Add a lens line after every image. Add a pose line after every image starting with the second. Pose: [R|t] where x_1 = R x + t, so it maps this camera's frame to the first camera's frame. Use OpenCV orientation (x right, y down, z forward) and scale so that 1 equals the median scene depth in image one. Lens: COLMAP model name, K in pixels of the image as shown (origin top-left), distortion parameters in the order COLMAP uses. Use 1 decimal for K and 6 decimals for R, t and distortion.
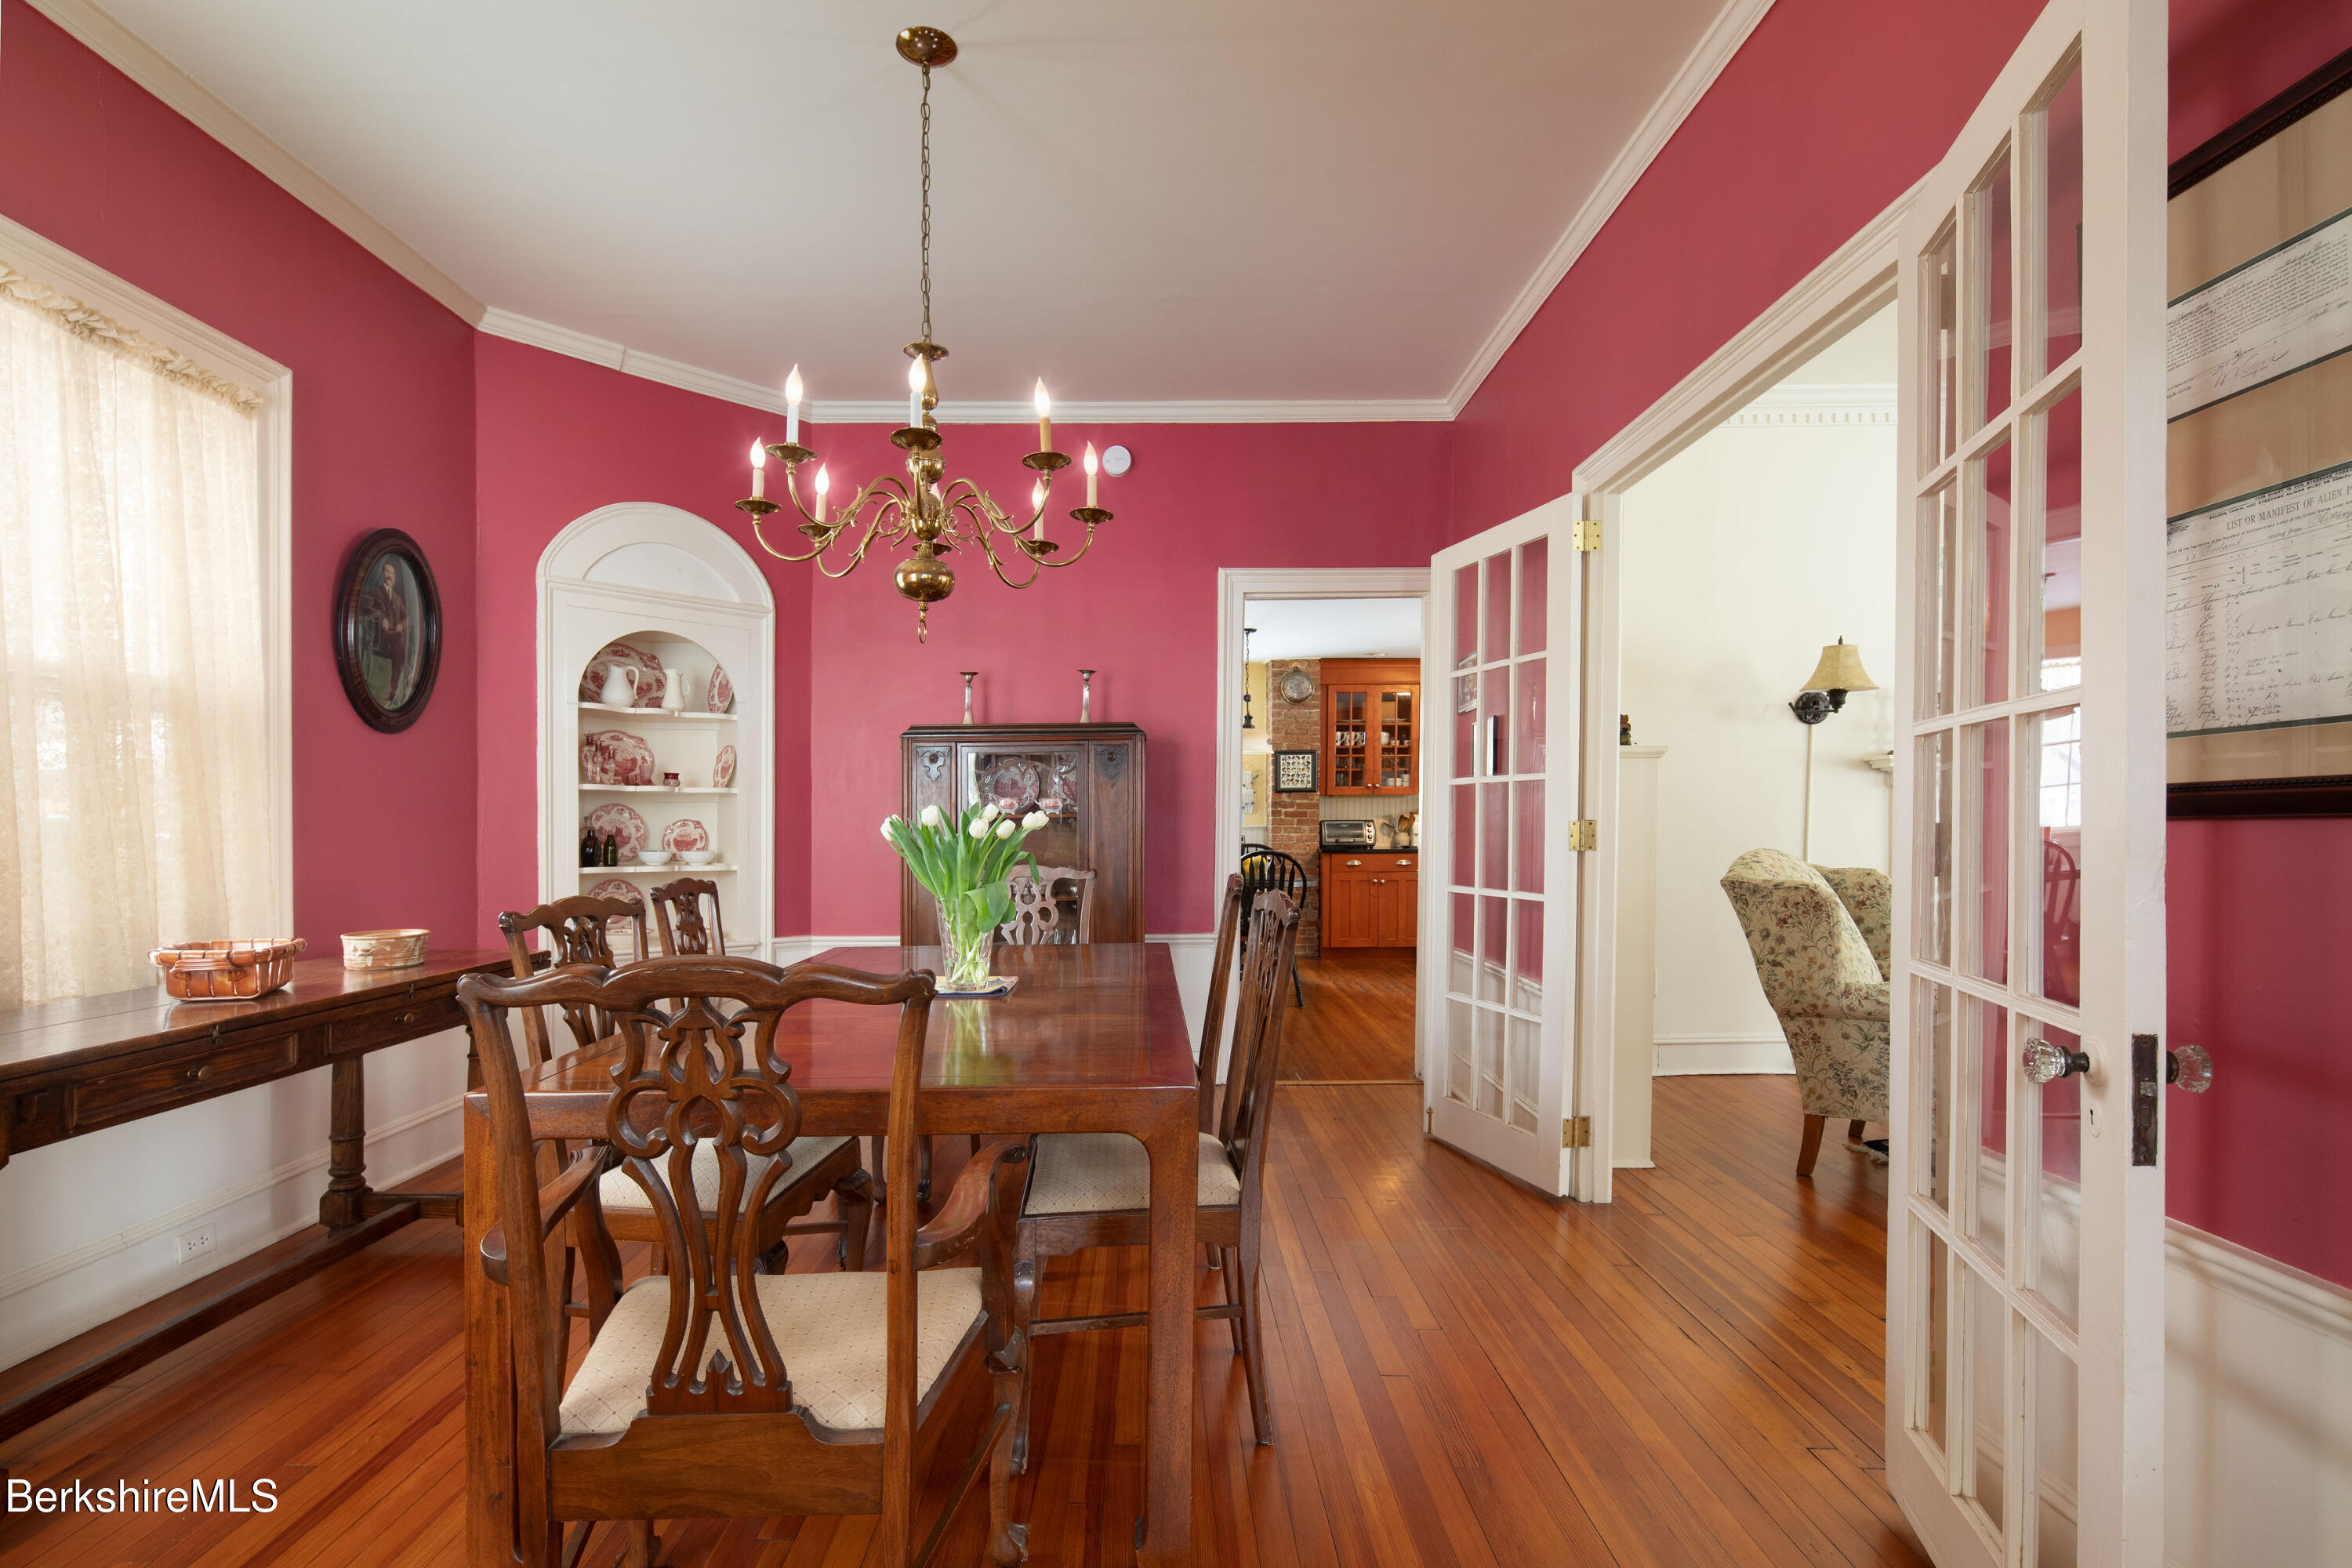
lens RADIAL K [[1171.6, 0, 1170.8], [0, 1171.6, 868.2], [0, 0, 1]] dist [0.002017, 0.000230]
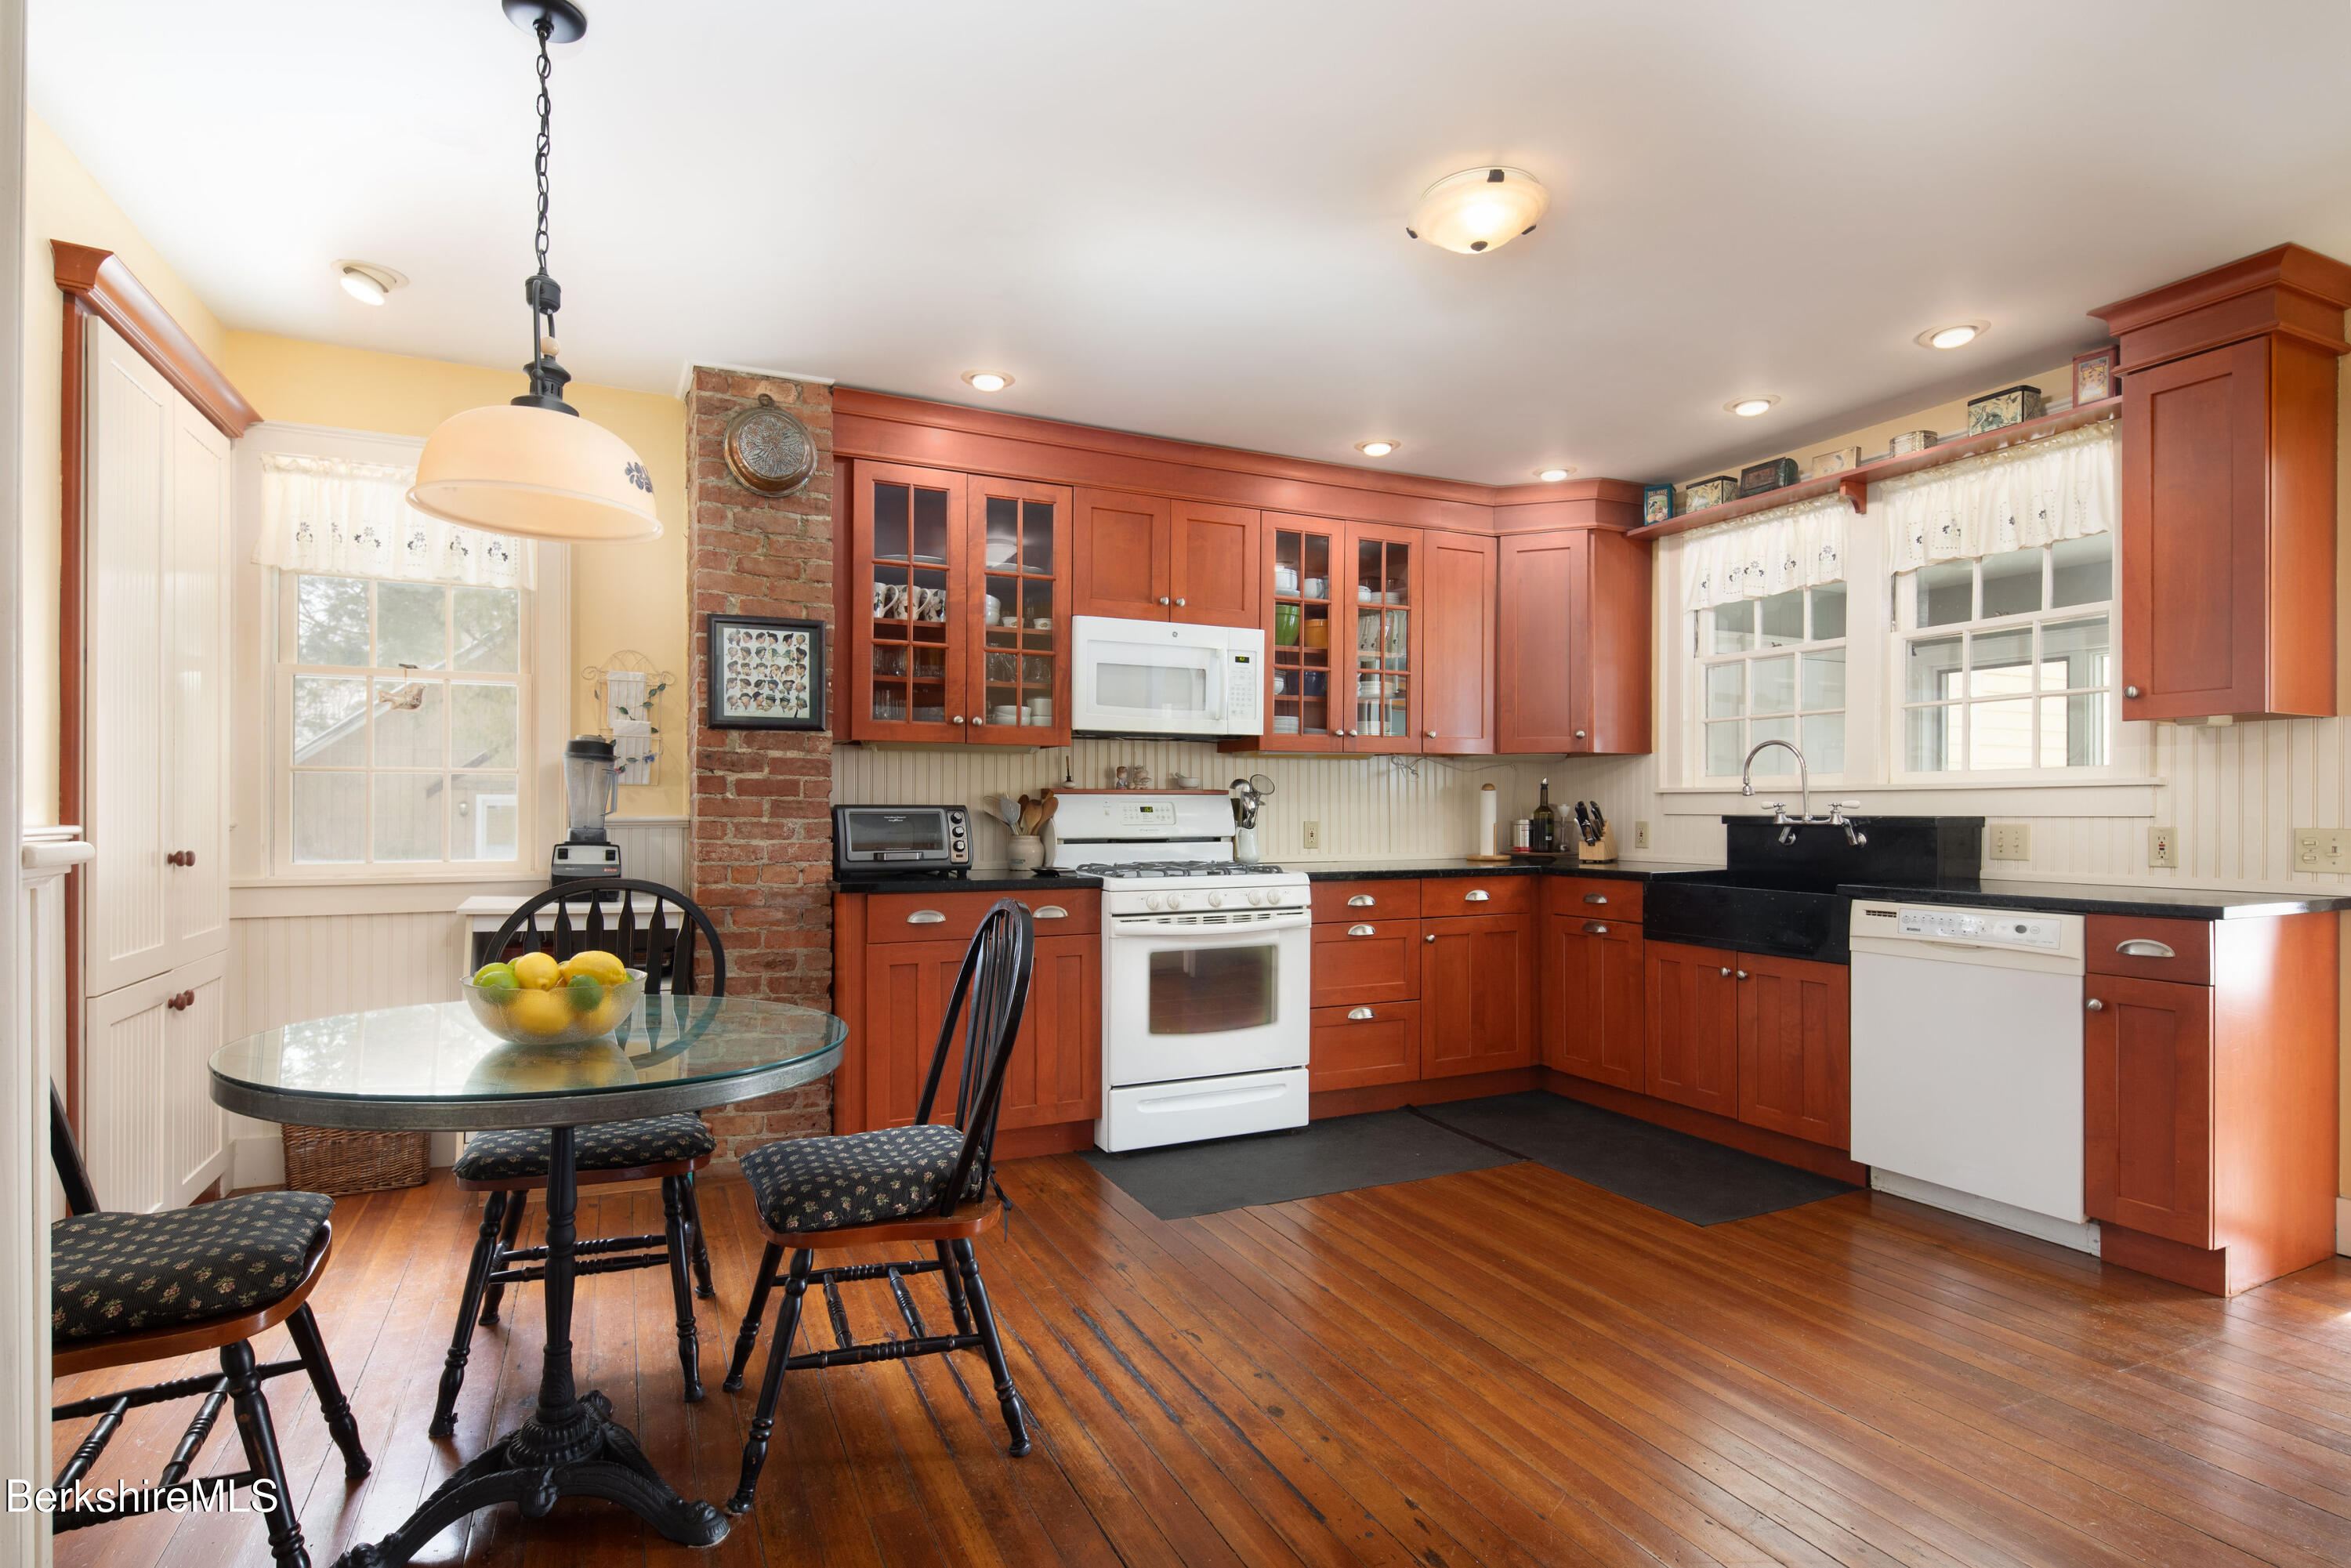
lens RADIAL K [[1165.5, 0, 1181.9], [0, 1165.5, 815.5], [0, 0, 1]] dist [0.001153, -0.000156]
pose [[0.905371, 0.002691, 0.424614, 0.068637], [0.012627, 0.999367, -0.033255, -0.023174], [-0.424435, 0.035470, 0.904764, 0.605349]]
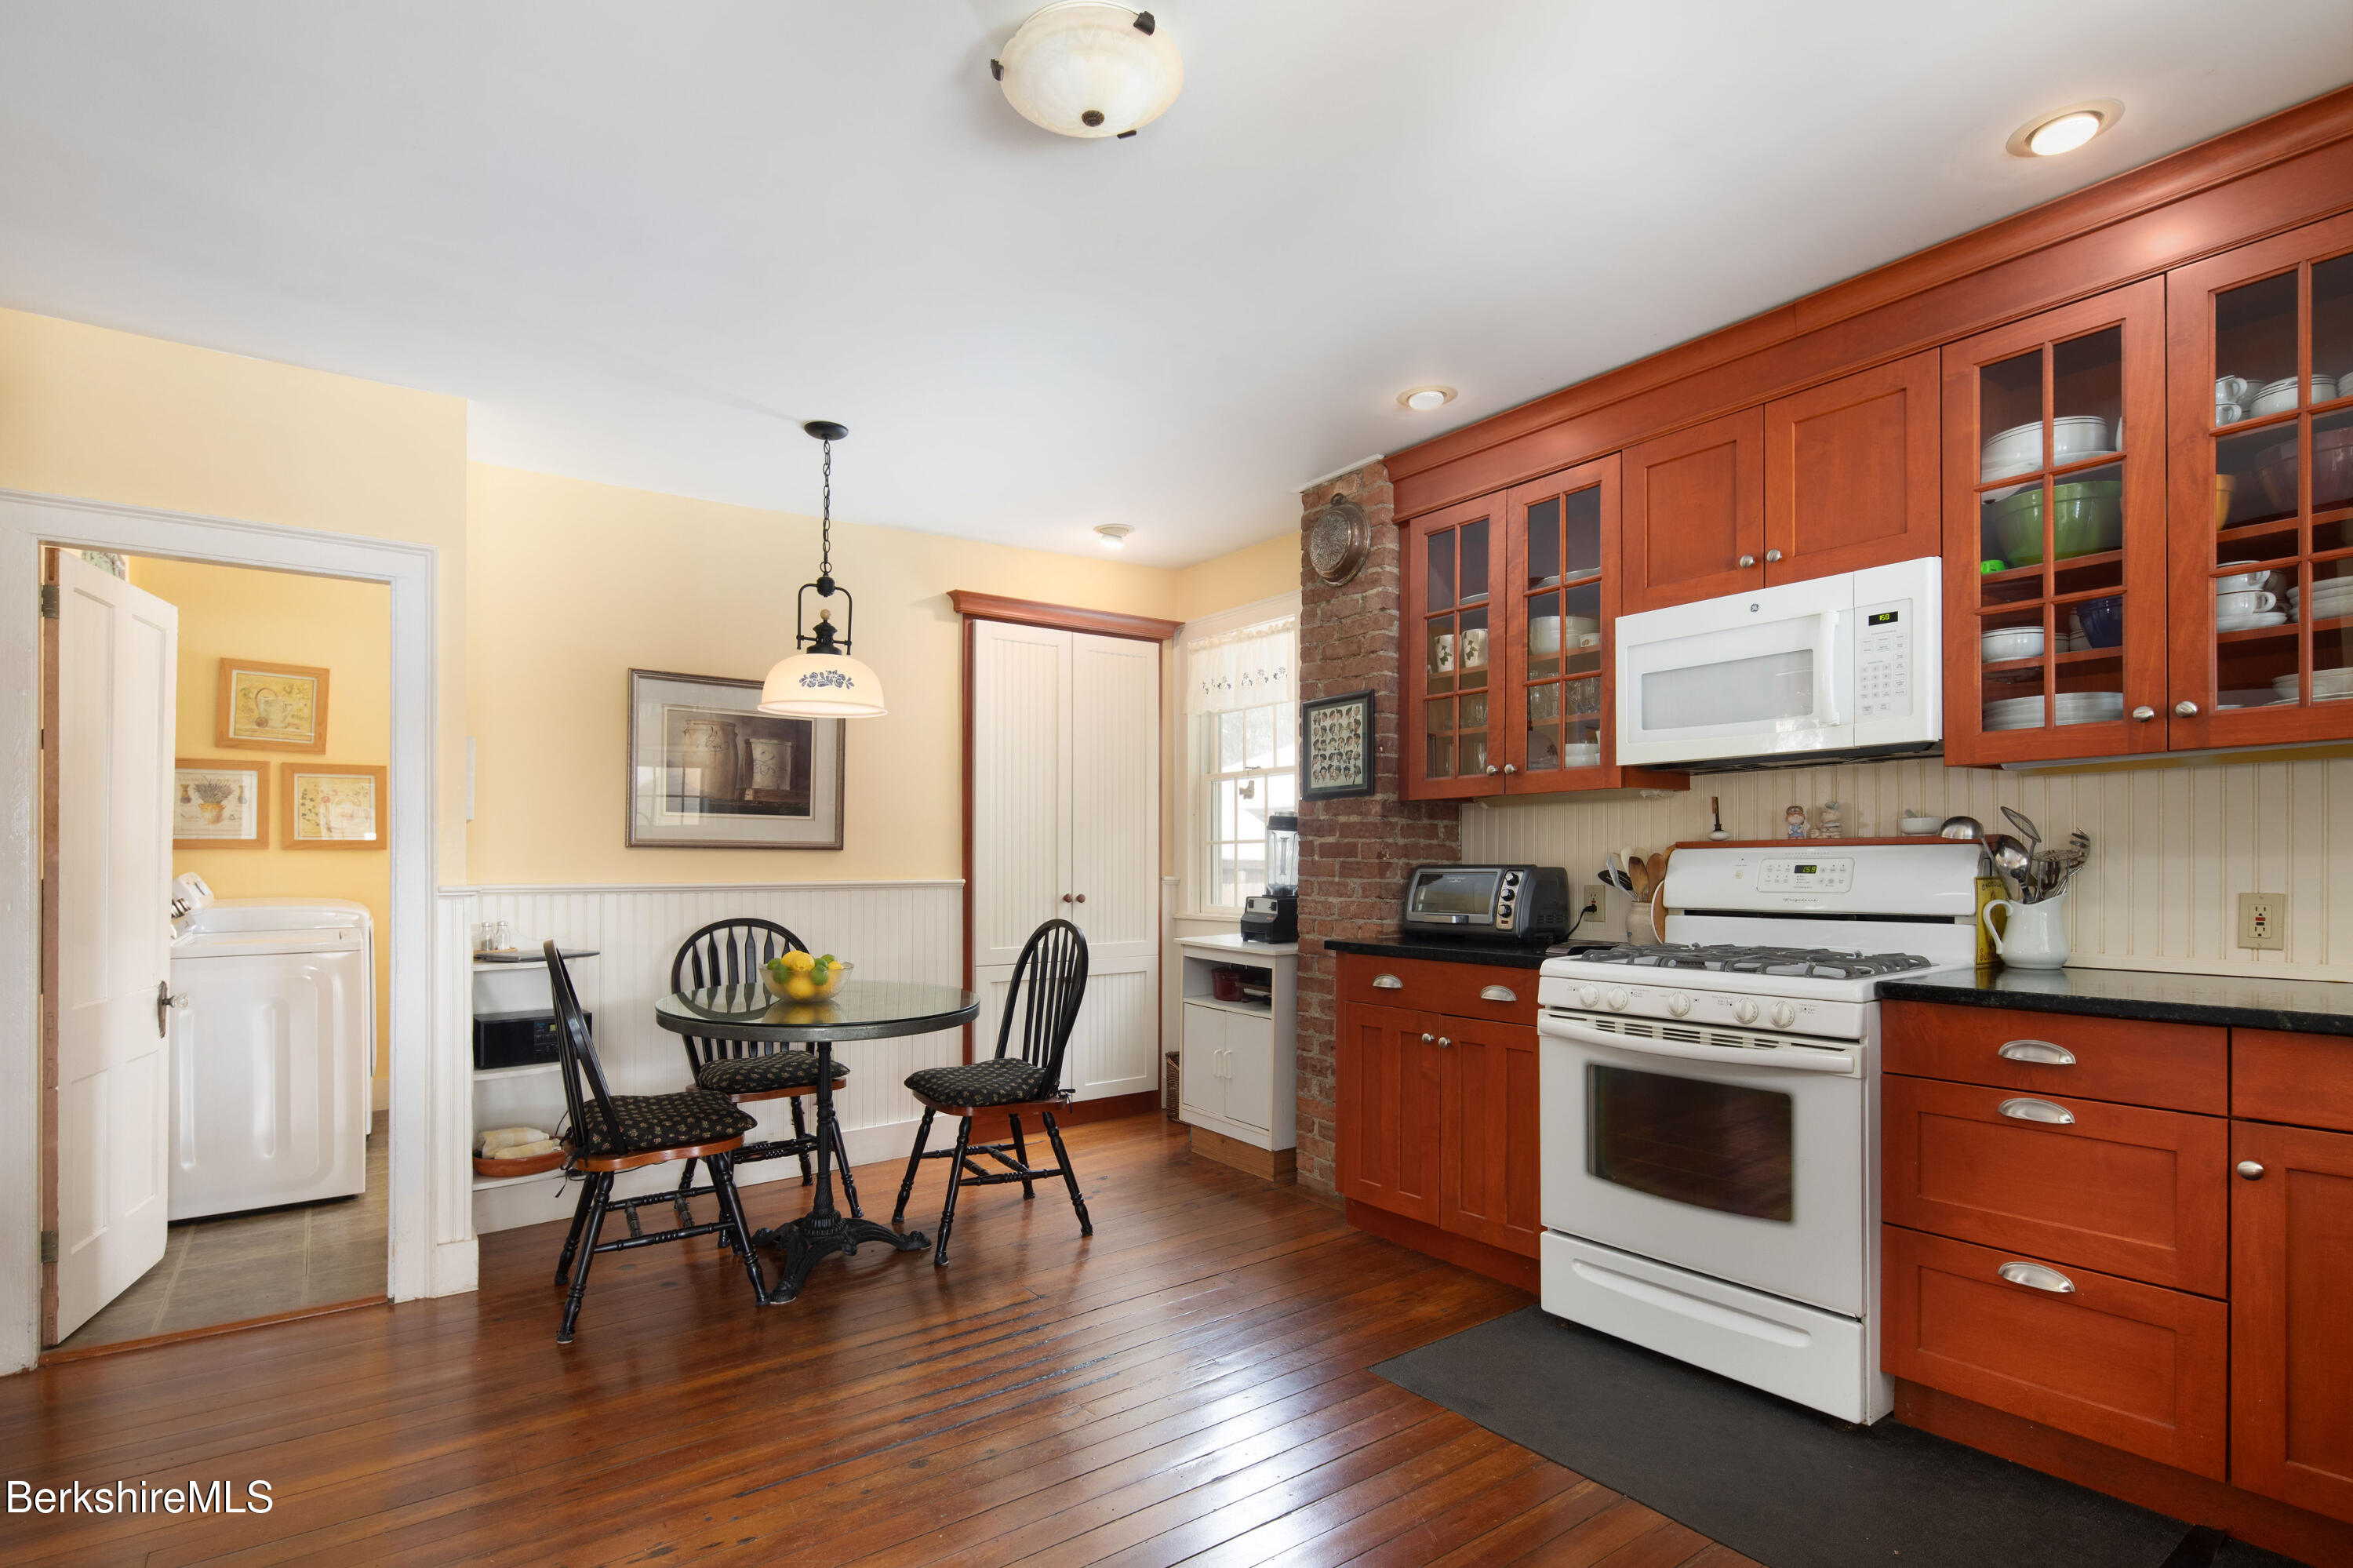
lens RADIAL K [[1172.1, 0, 1171.3], [0, 1172.1, 868.2], [0, 0, 1]] dist [0.002017, 0.000230]
pose [[0.571804, 0.003374, -0.820383, 0.410625], [-0.030949, 0.999368, -0.017462, -0.030754], [0.819806, 0.035375, 0.571547, 0.714254]]
